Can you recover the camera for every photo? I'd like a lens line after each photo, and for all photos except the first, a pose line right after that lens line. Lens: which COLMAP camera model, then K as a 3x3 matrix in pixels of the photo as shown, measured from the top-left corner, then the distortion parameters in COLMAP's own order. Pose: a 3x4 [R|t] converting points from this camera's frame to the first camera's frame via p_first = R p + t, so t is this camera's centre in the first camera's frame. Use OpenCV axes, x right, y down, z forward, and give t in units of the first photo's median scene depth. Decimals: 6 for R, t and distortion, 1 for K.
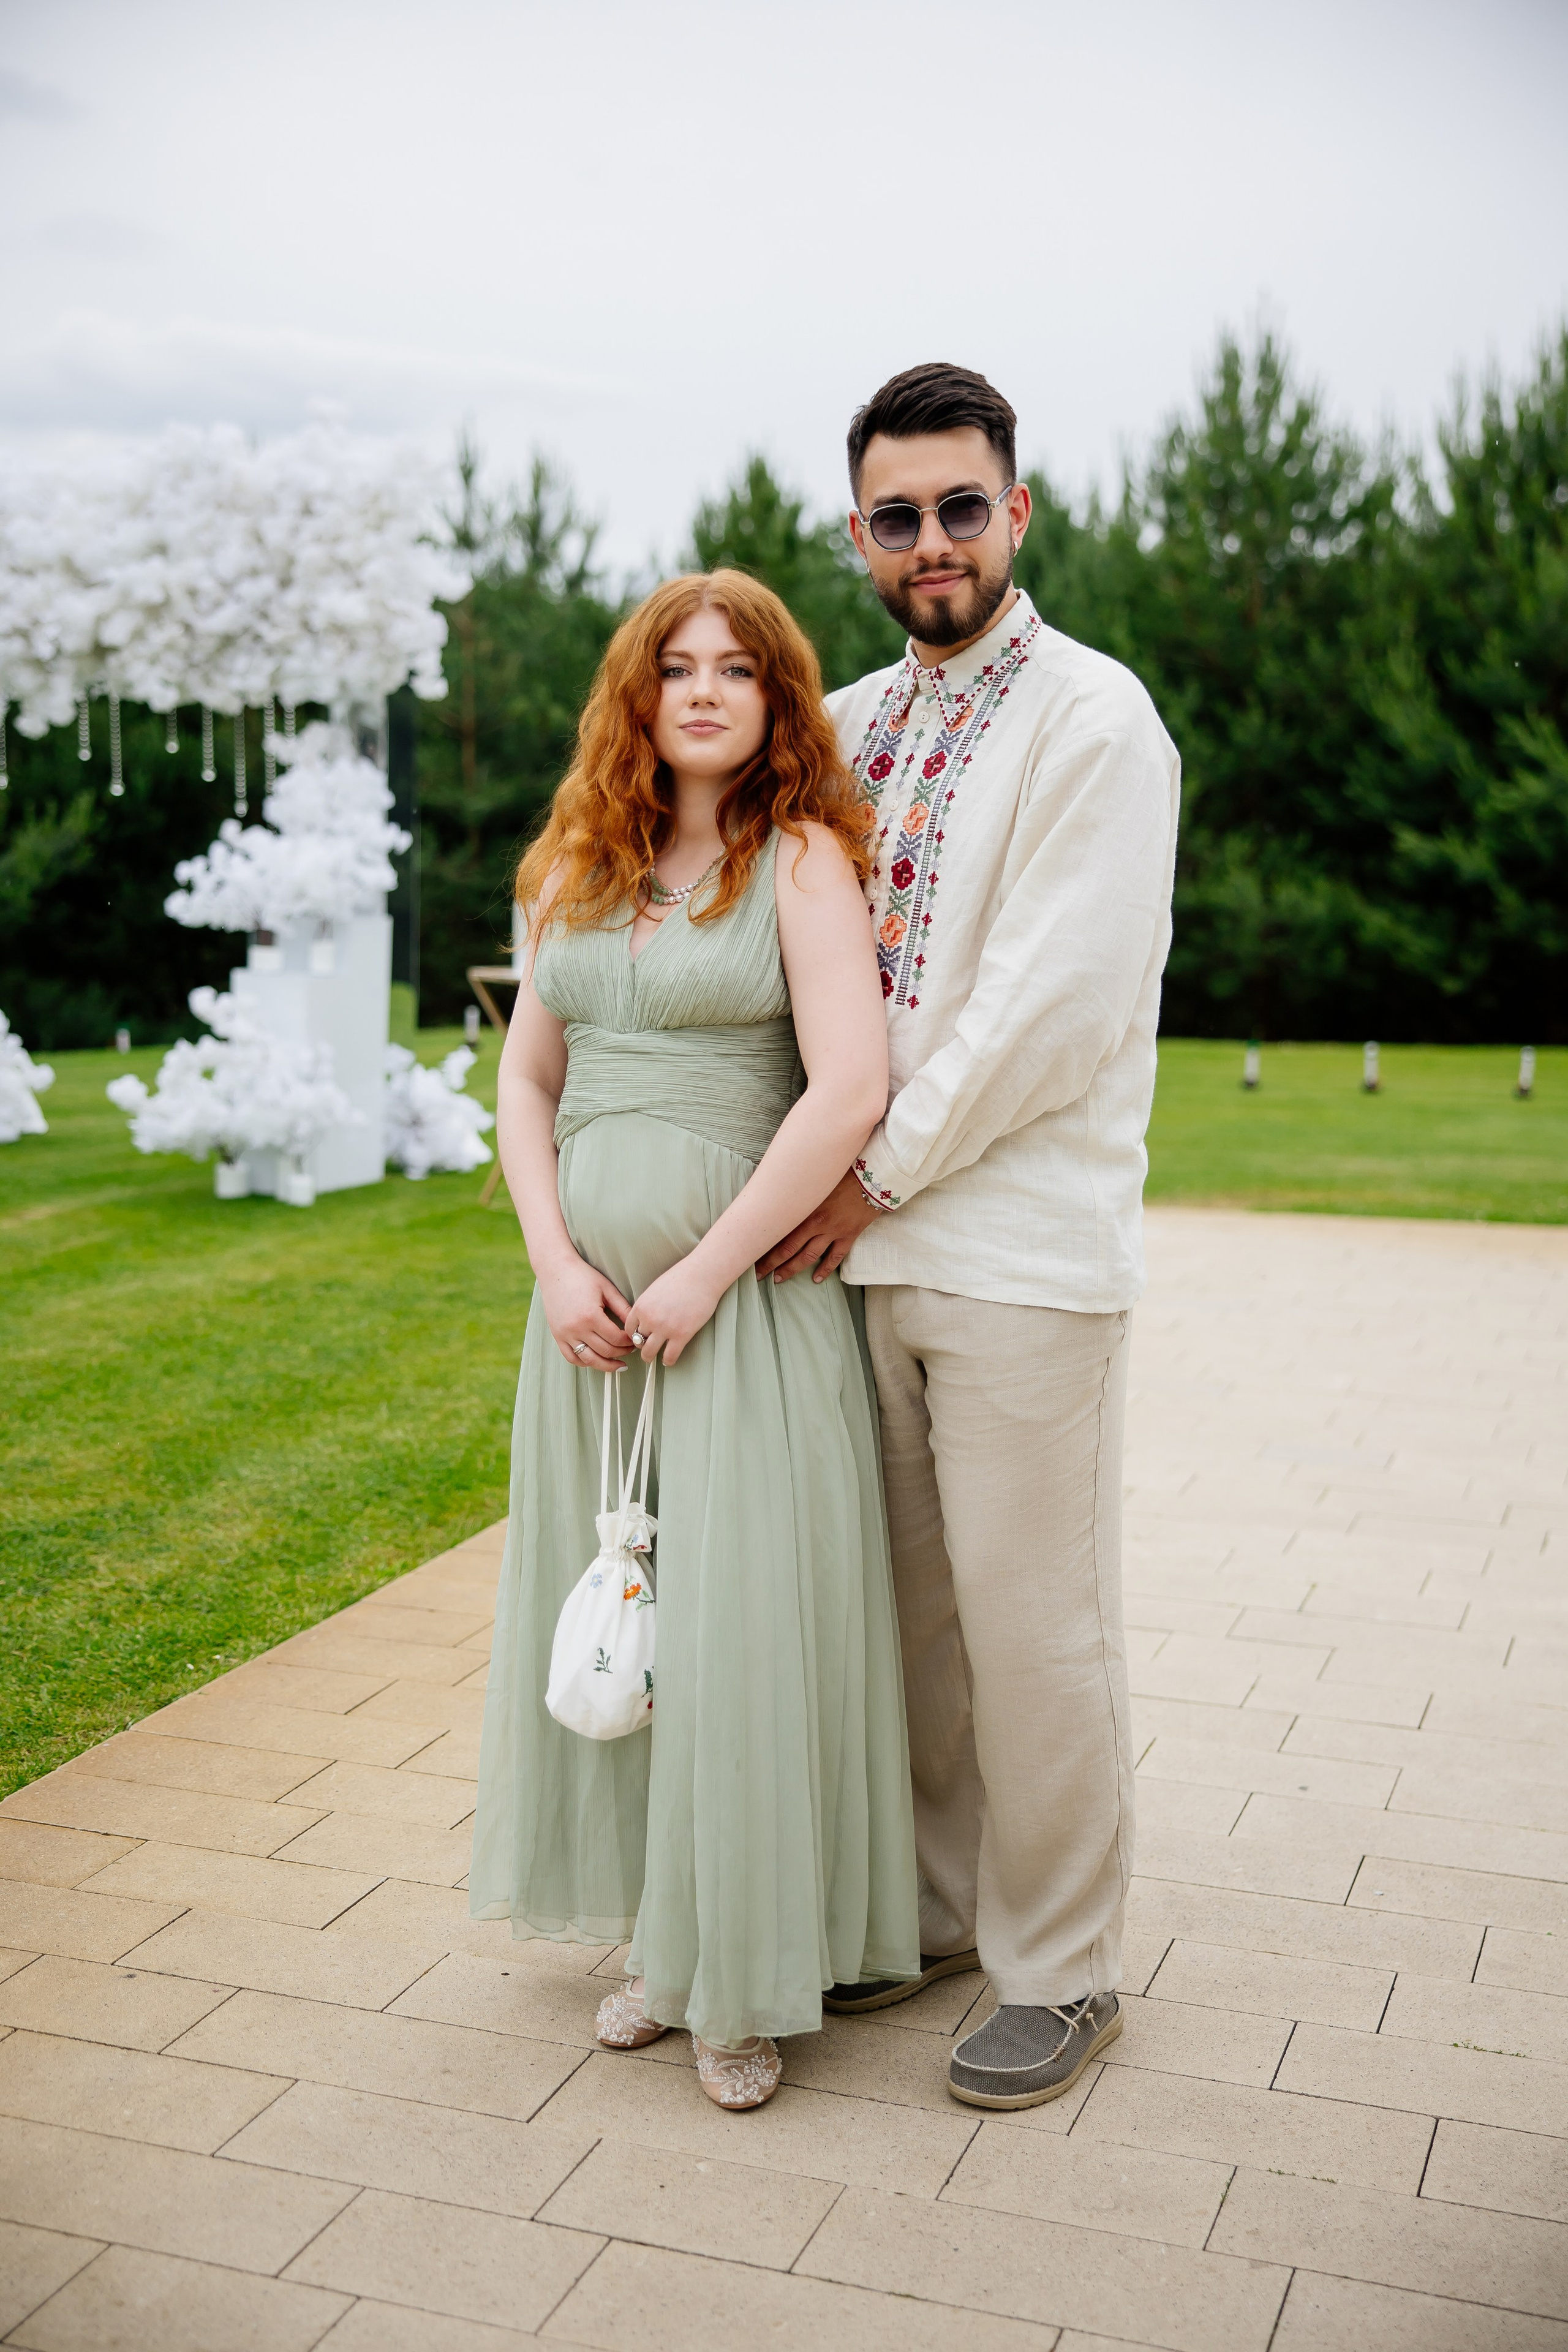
lens RADIAL K [[2787.8, 0, 727.8], [0, 2787.8, 1155.5], [0, 0, 1]] dist [0.022742, 0.000000]
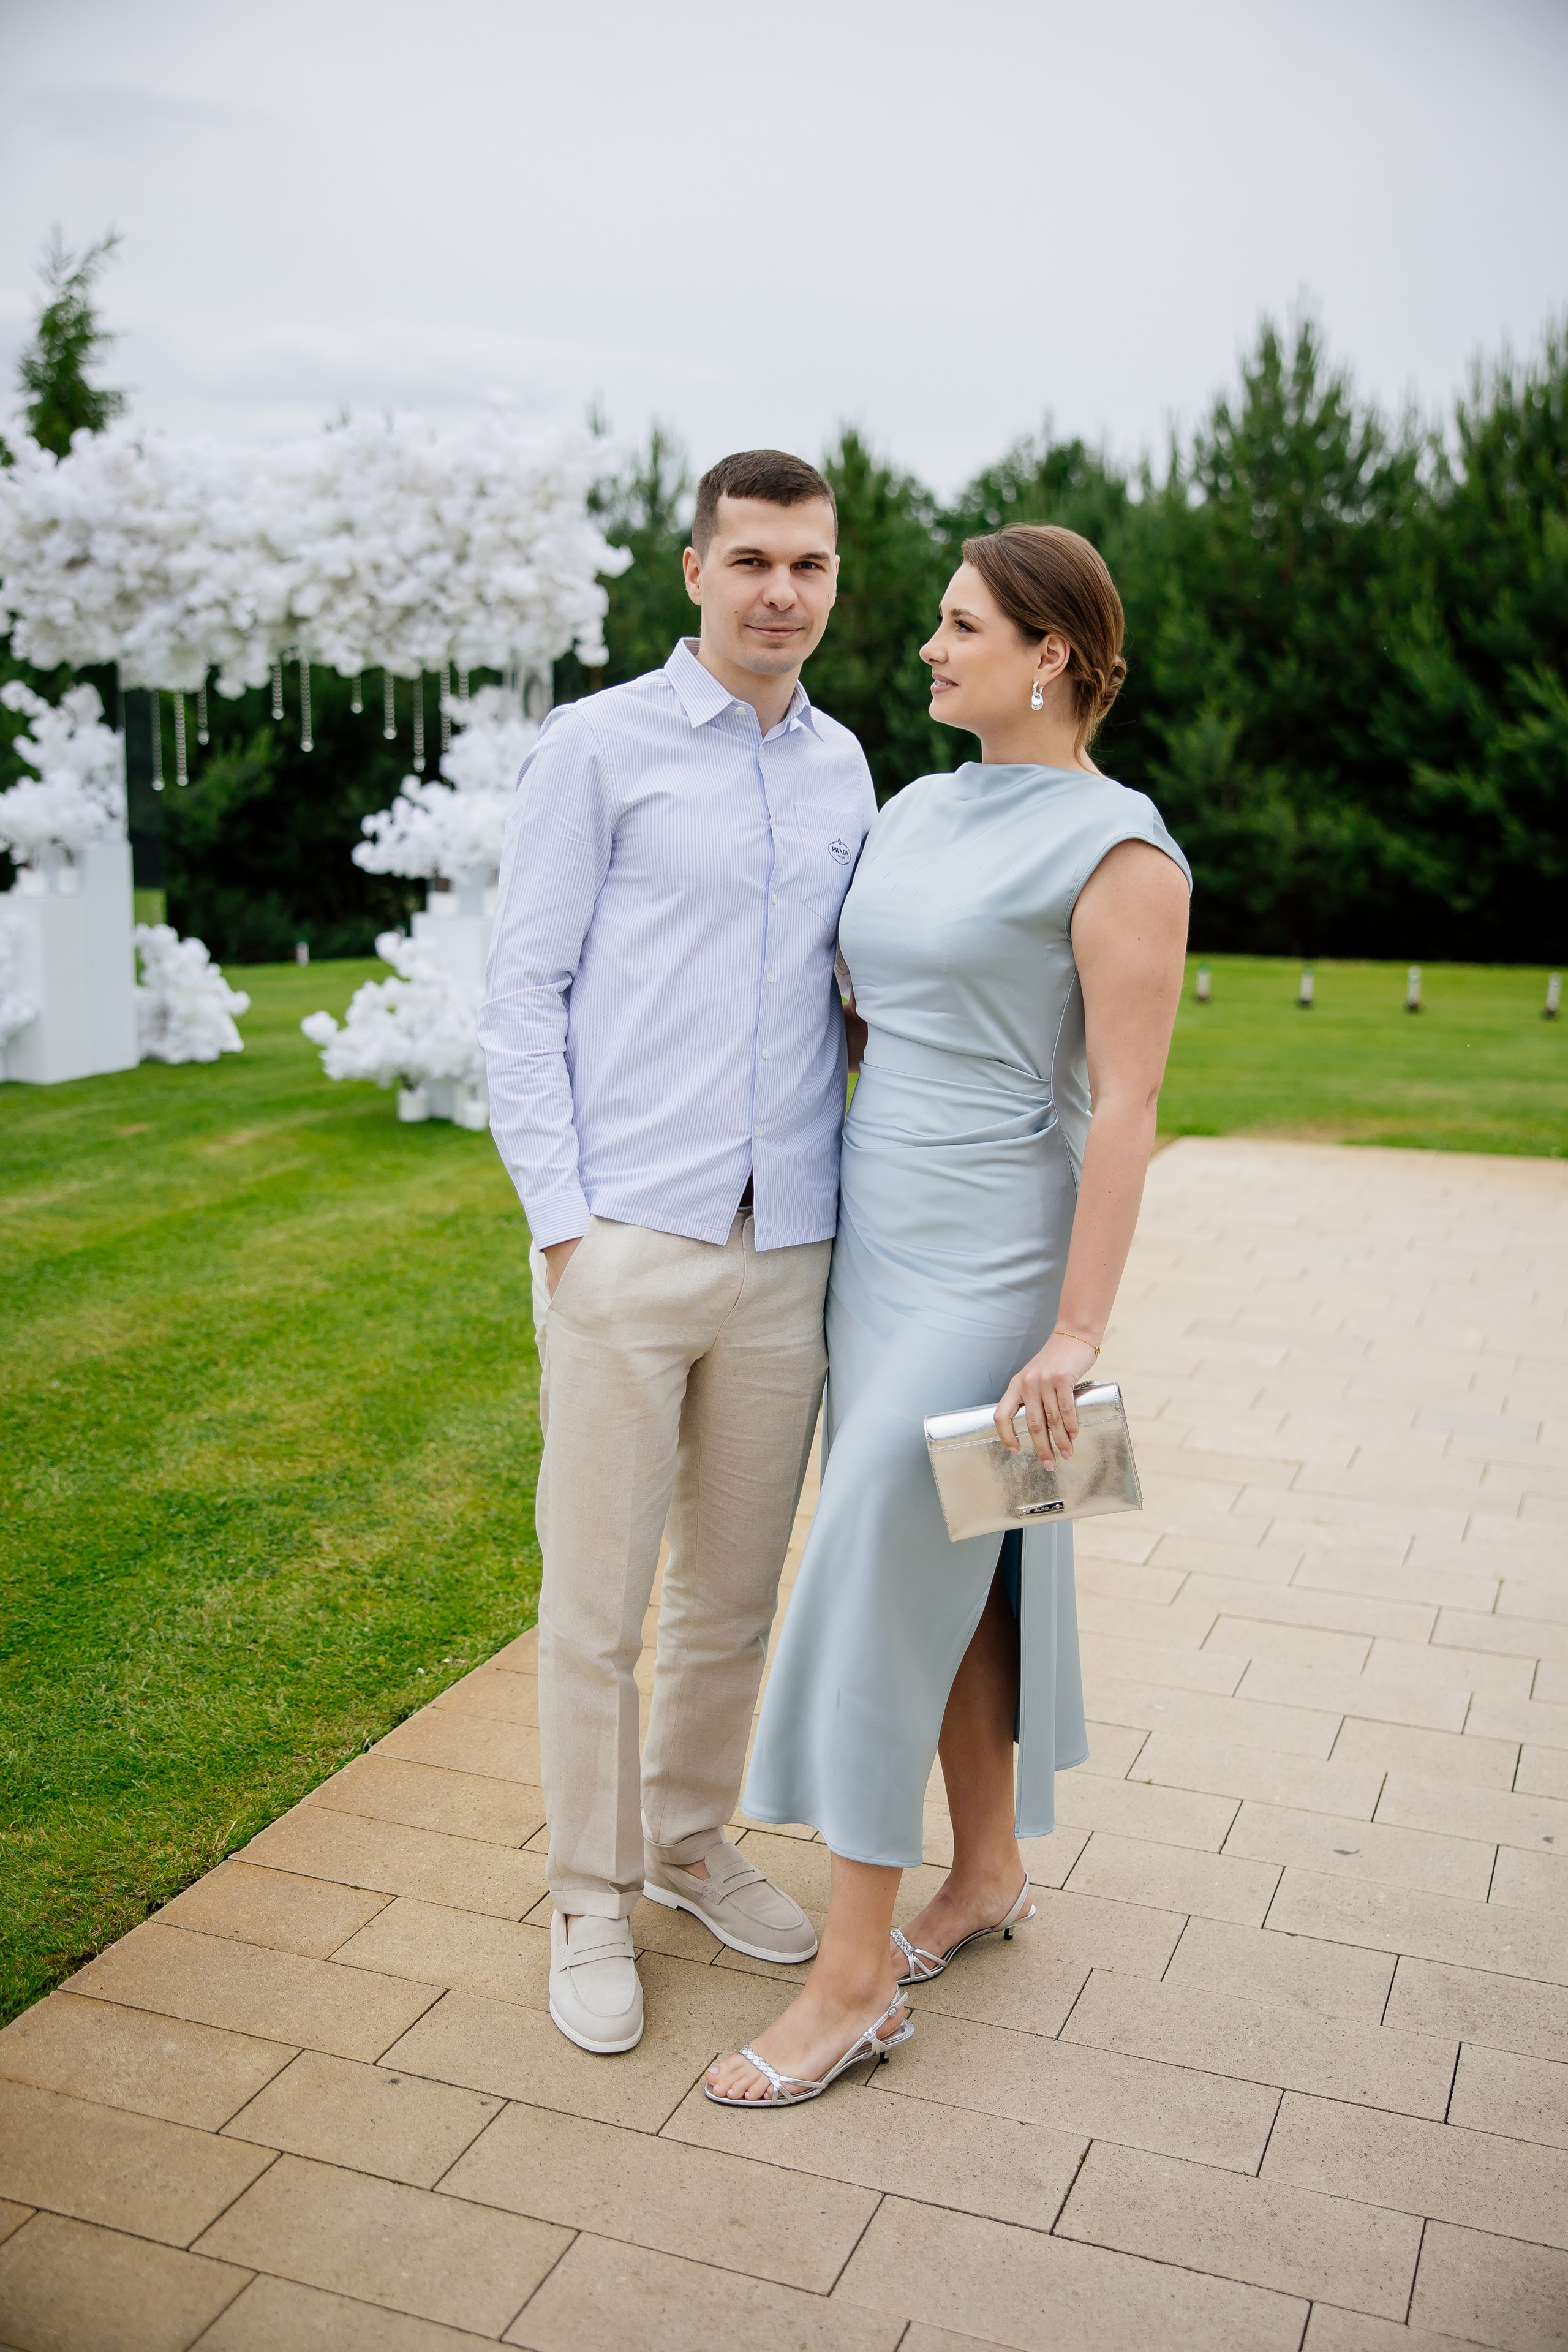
lens RADIAL K [[2399.9, 0, 761.5], [0, 2399.9, 1164.5], [0, 0, 1]] dist [-0.012395, 0.000000]
pose [[0.999762, 0.008389, -0.020139, -0.020205], [-0.007298, 0.998533, 0.053644, -0.019586], [0.020560, -0.053484, 0.998357, 0.053097]]
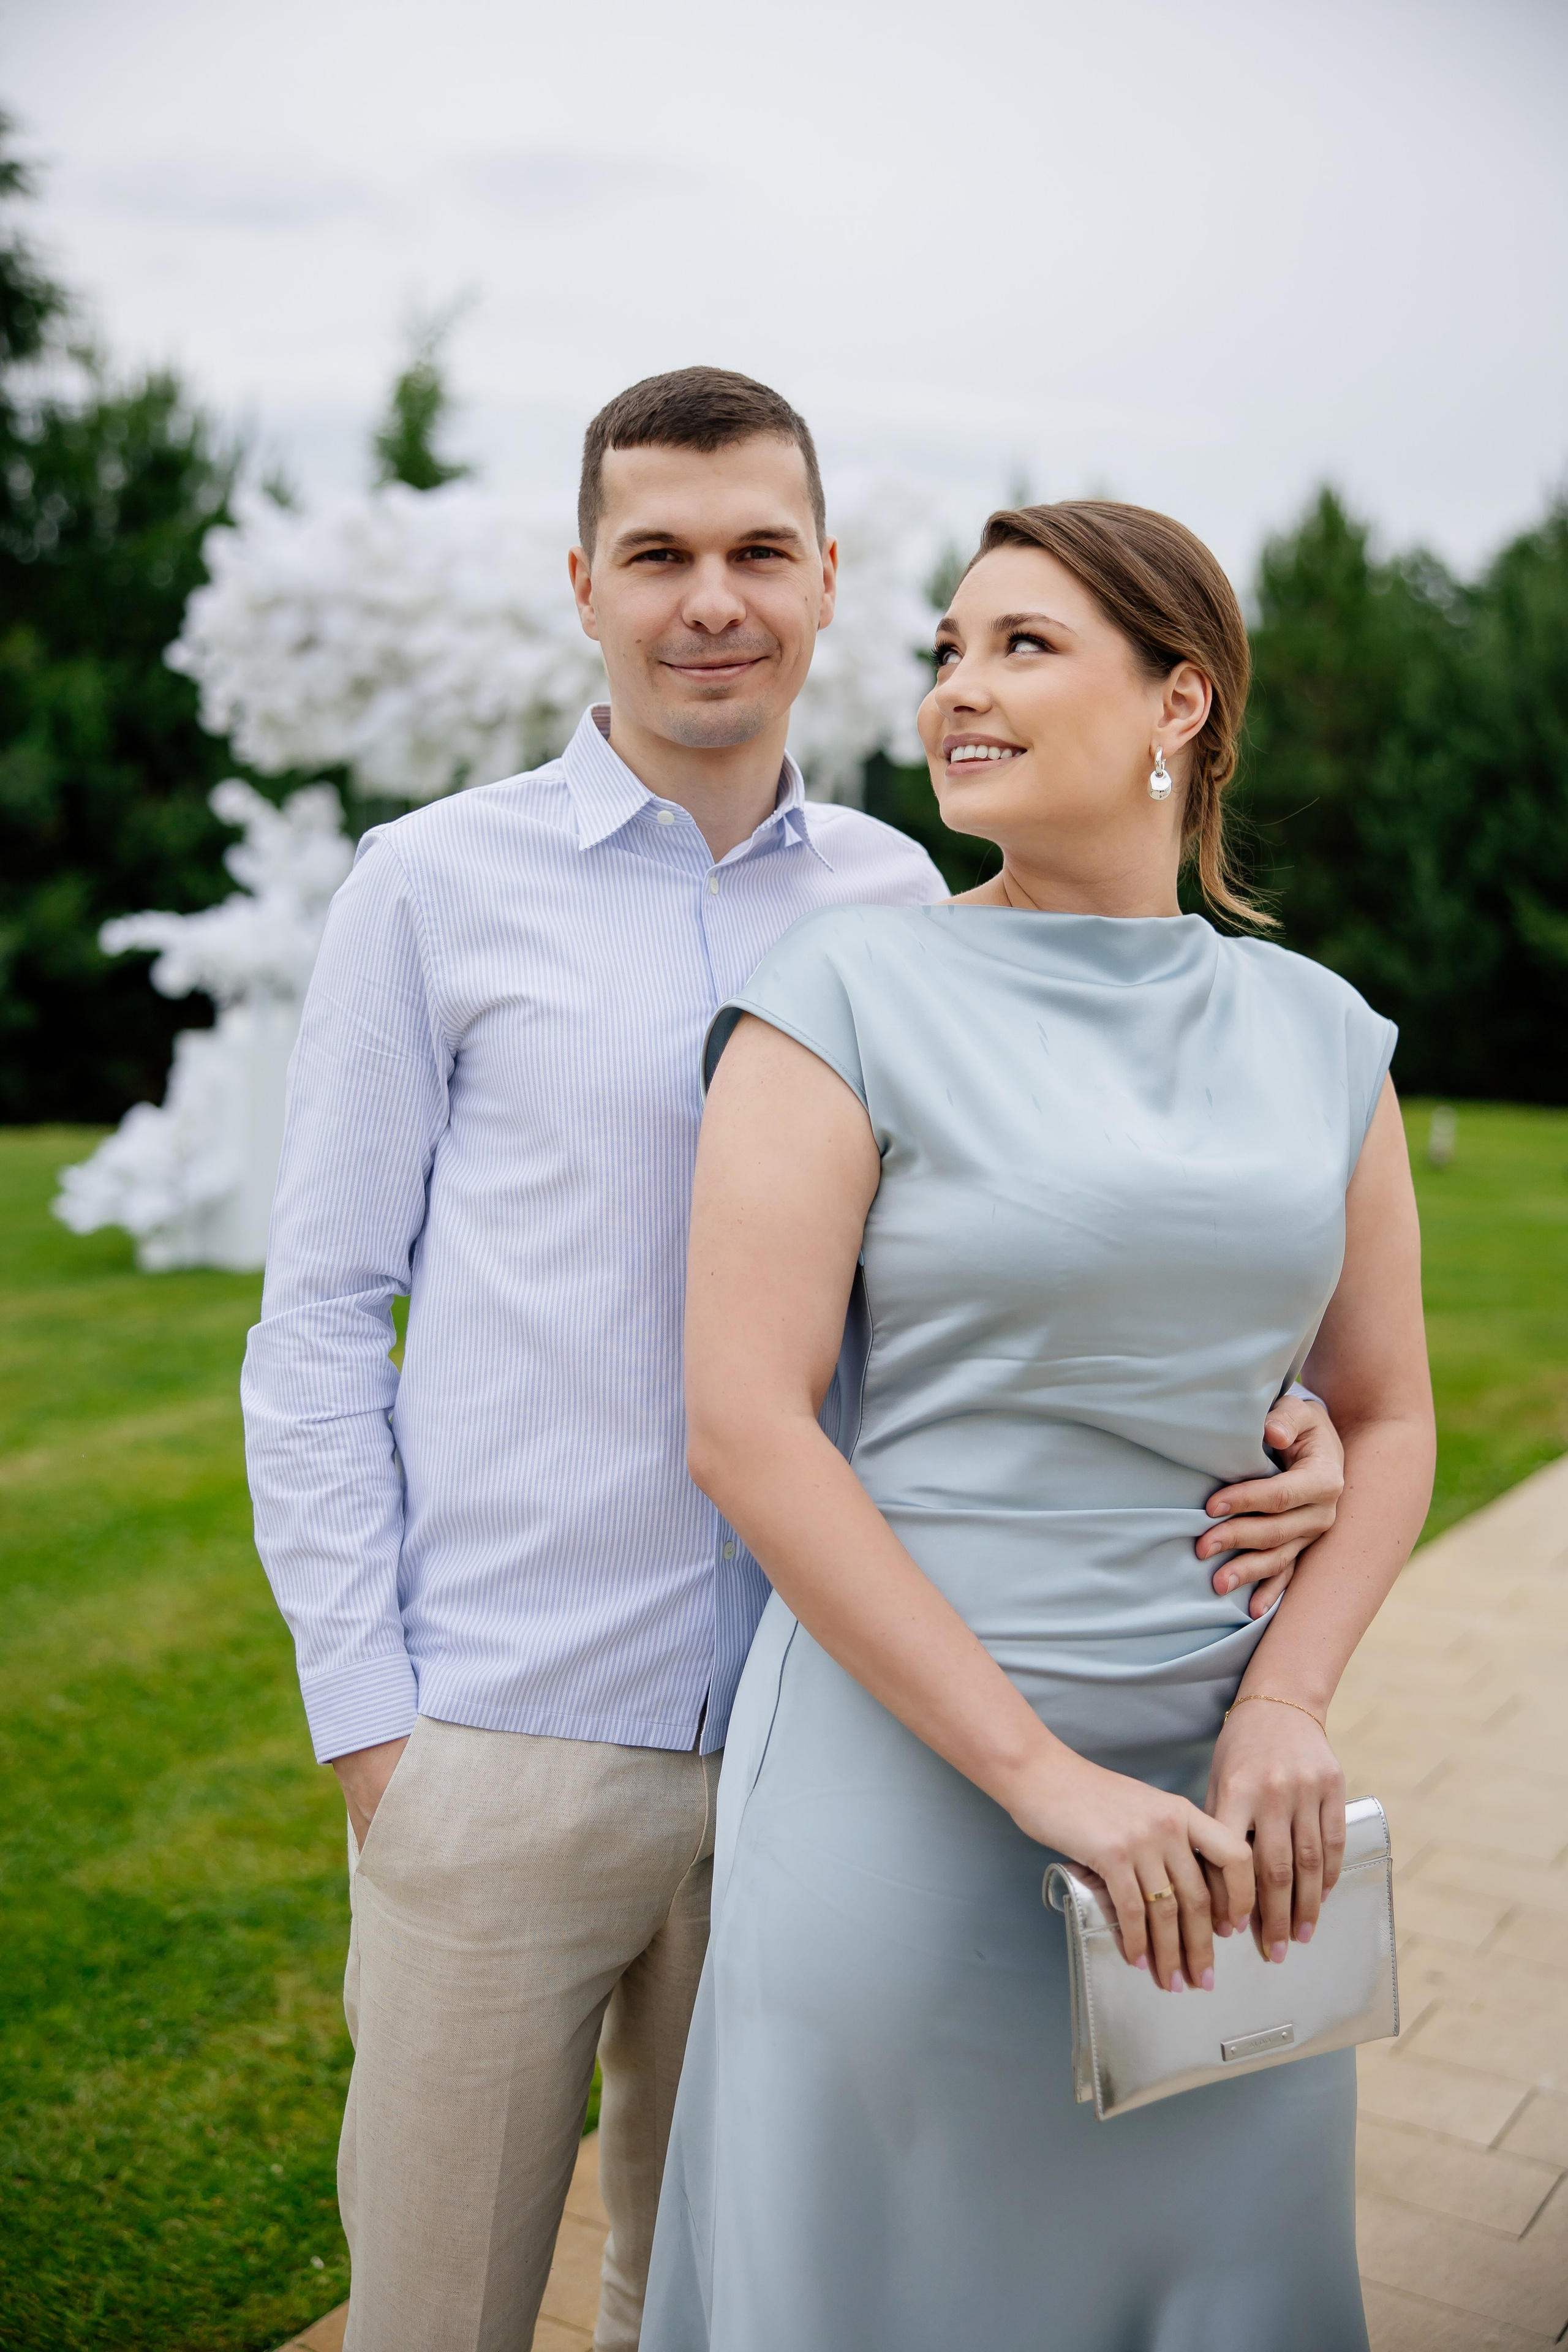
lens RADIAL K [[2787.8, 0, 680.8], [0, 2787.8, 1156.7], [0, 0, 1]] dist [0.022742, 0.000000]
pose [[0.976885, 0.026691, -0.212094, 0.010944], [-0.029398, 0.999522, -0.009618, -0.030772], [0.211736, 0.015631, 0.977202, 0.140110]]
